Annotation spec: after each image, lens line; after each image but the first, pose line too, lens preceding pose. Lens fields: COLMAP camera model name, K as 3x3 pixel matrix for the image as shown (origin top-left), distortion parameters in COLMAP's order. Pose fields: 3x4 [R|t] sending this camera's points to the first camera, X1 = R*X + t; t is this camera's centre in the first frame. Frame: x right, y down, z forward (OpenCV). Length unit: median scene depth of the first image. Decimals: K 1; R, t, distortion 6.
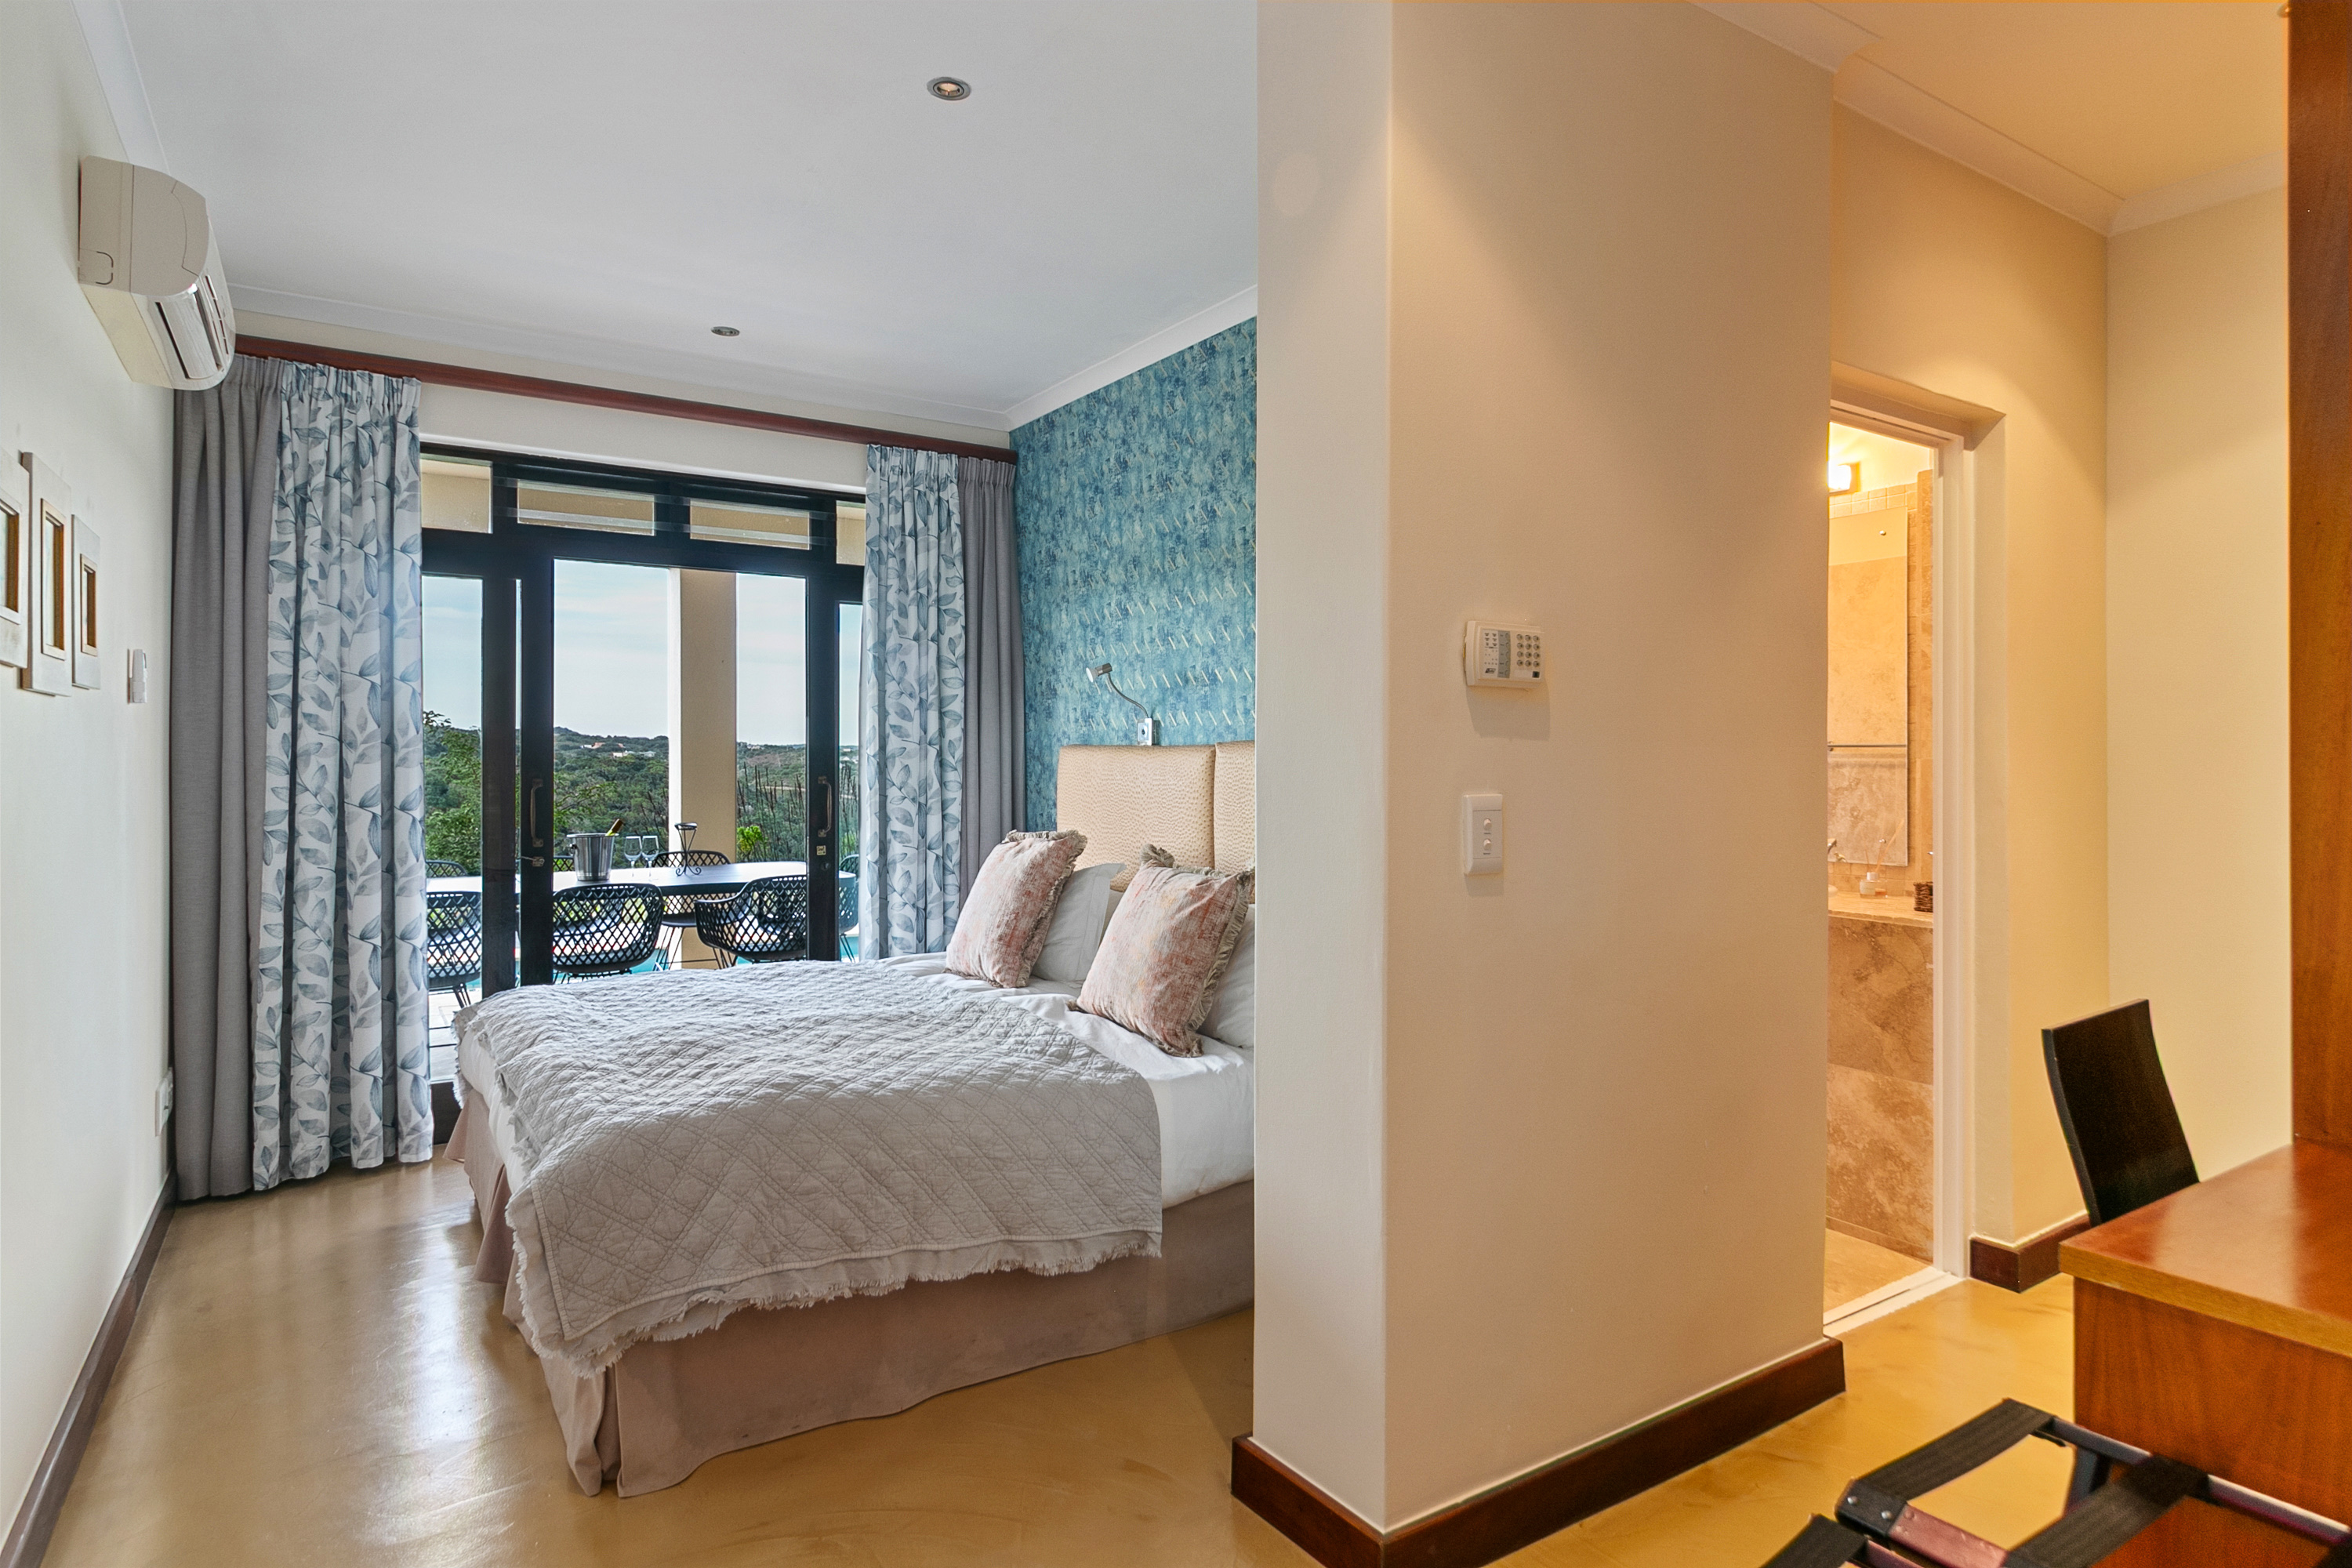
lens RADIAL K [[1298.4, 0, 1200.0], [0, 1298.4, 775.9], [0, 0, 1]] dist [0.006851, 0.001329]
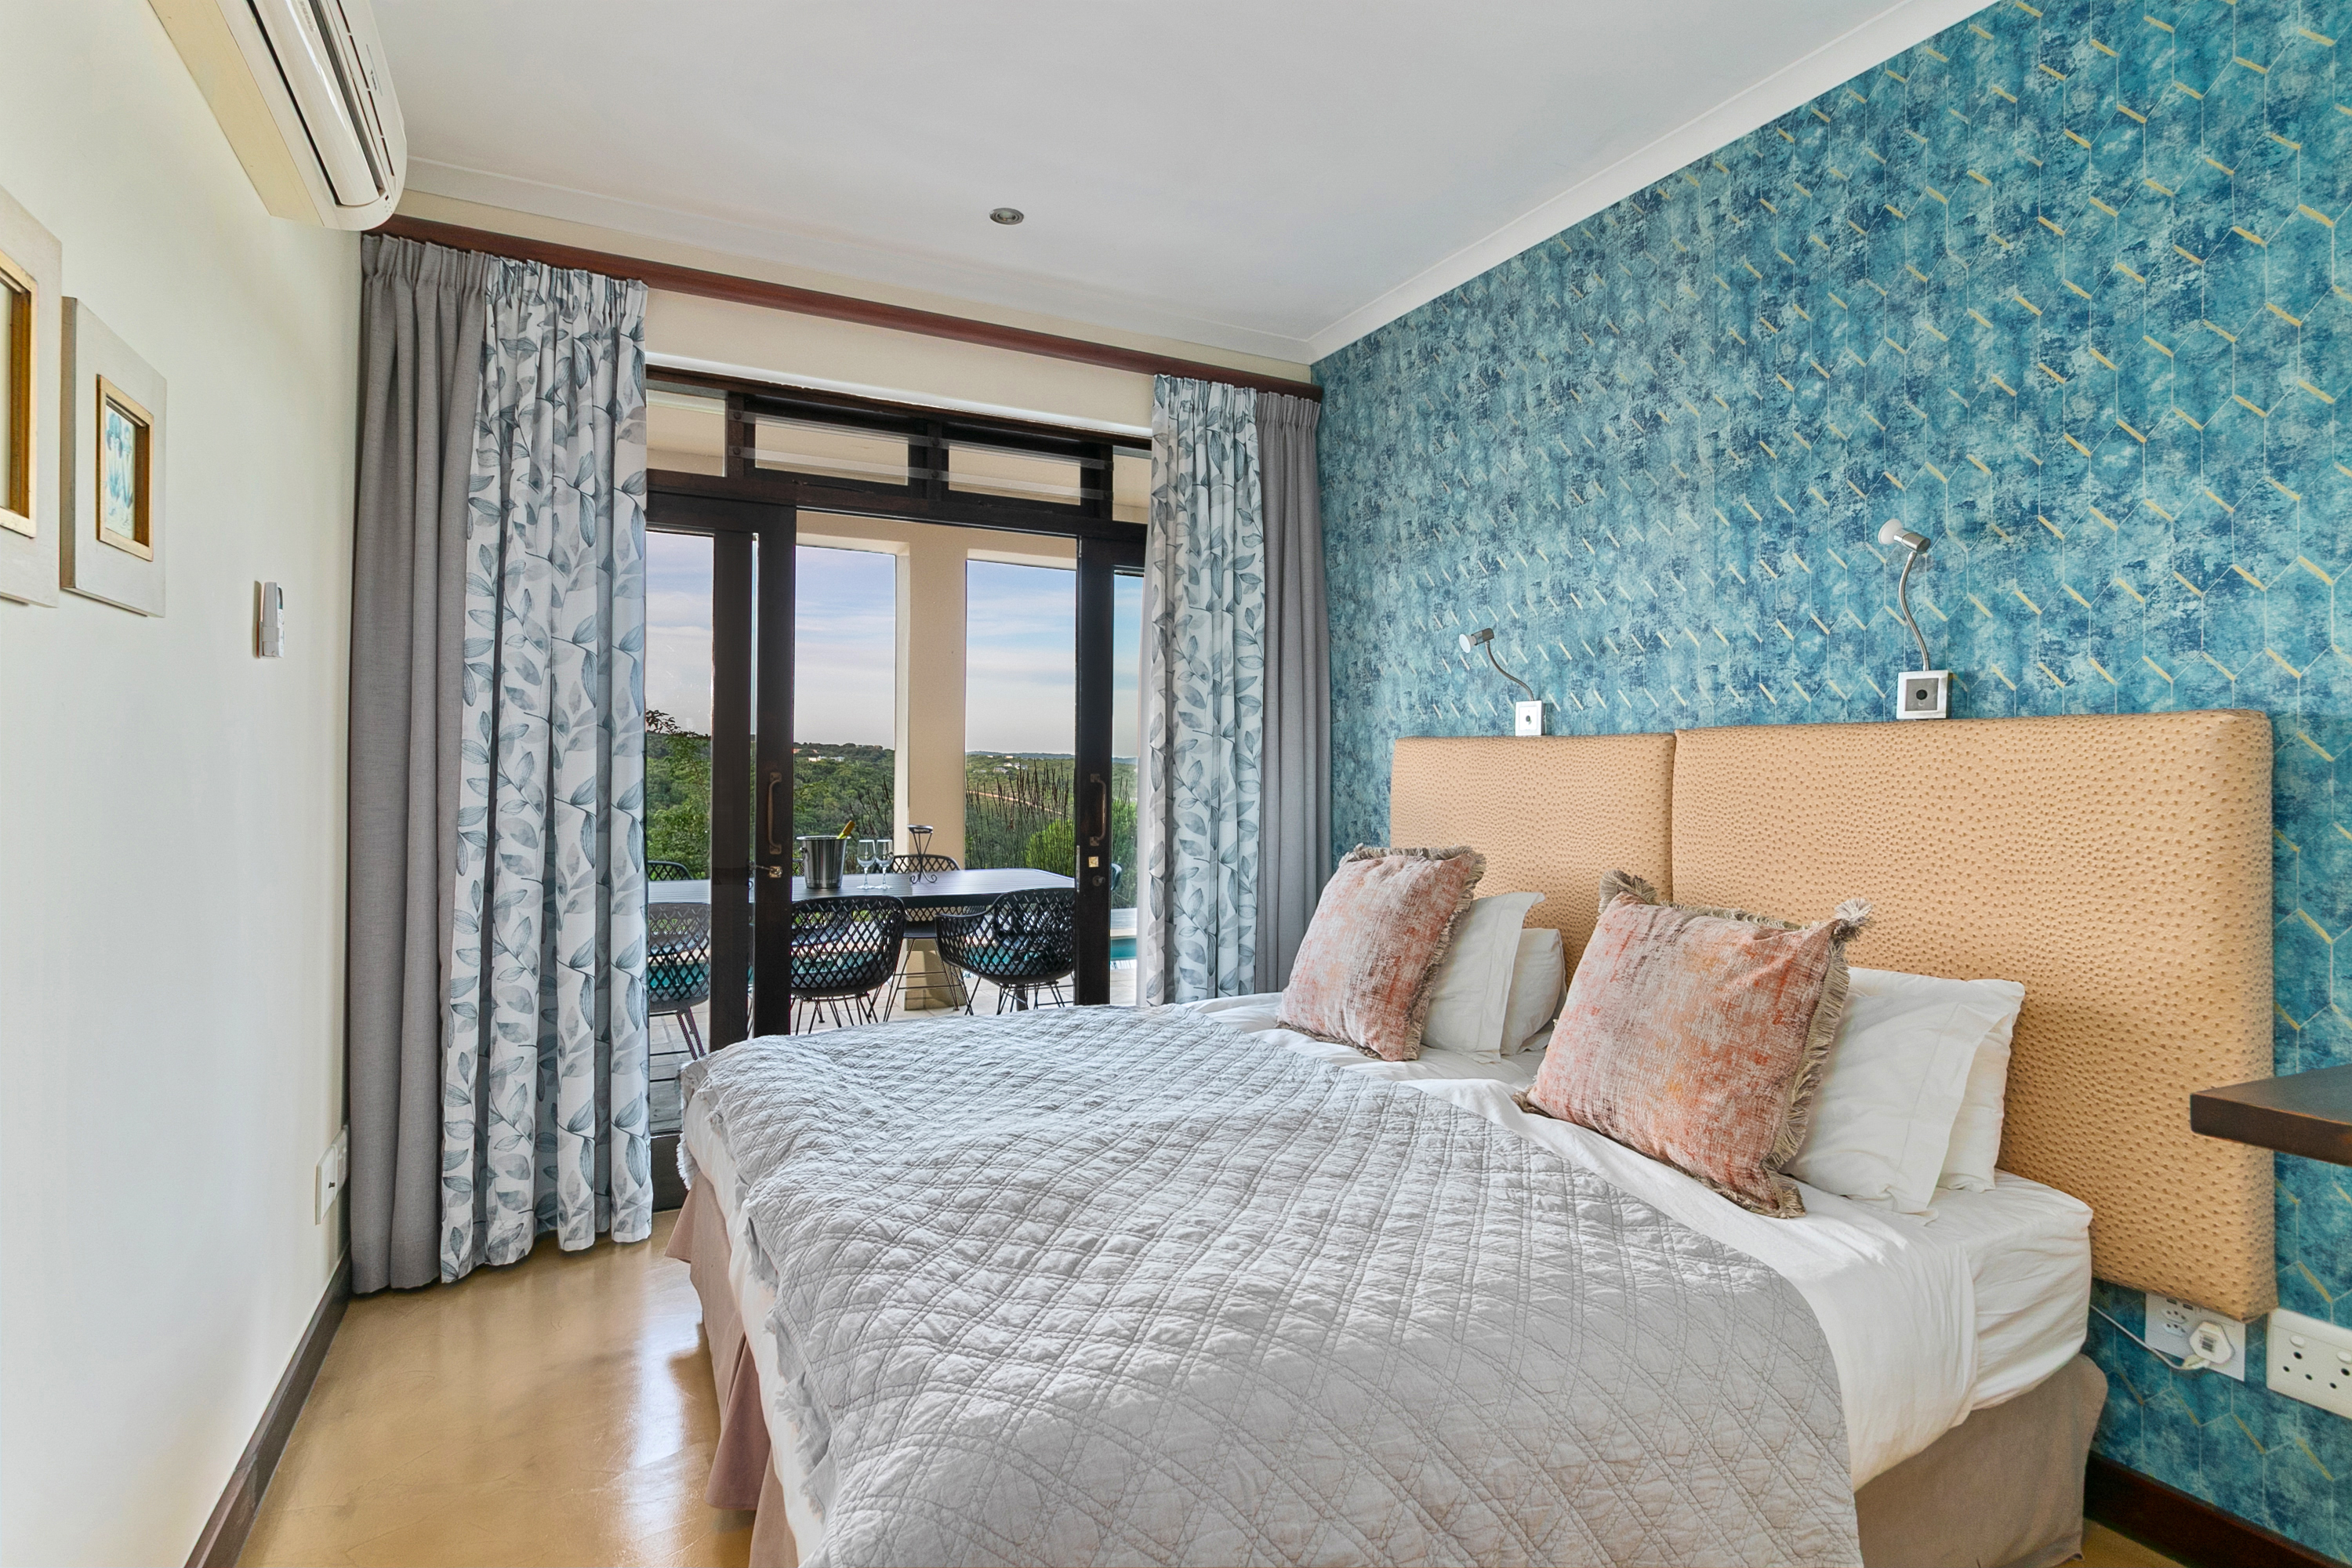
lens RADIAL K [[1160.2, 0, 1189.6], [0, 1160.2, 782.7], [0, 0, 1]] dist [0.002278, 0.000176]
pose [[0.994552, 0.009524, -0.103803, -0.184559], [-0.009541, 0.999954, 0.000336, 0.006542], [0.103801, 0.000656, 0.994598, 0.316271]]
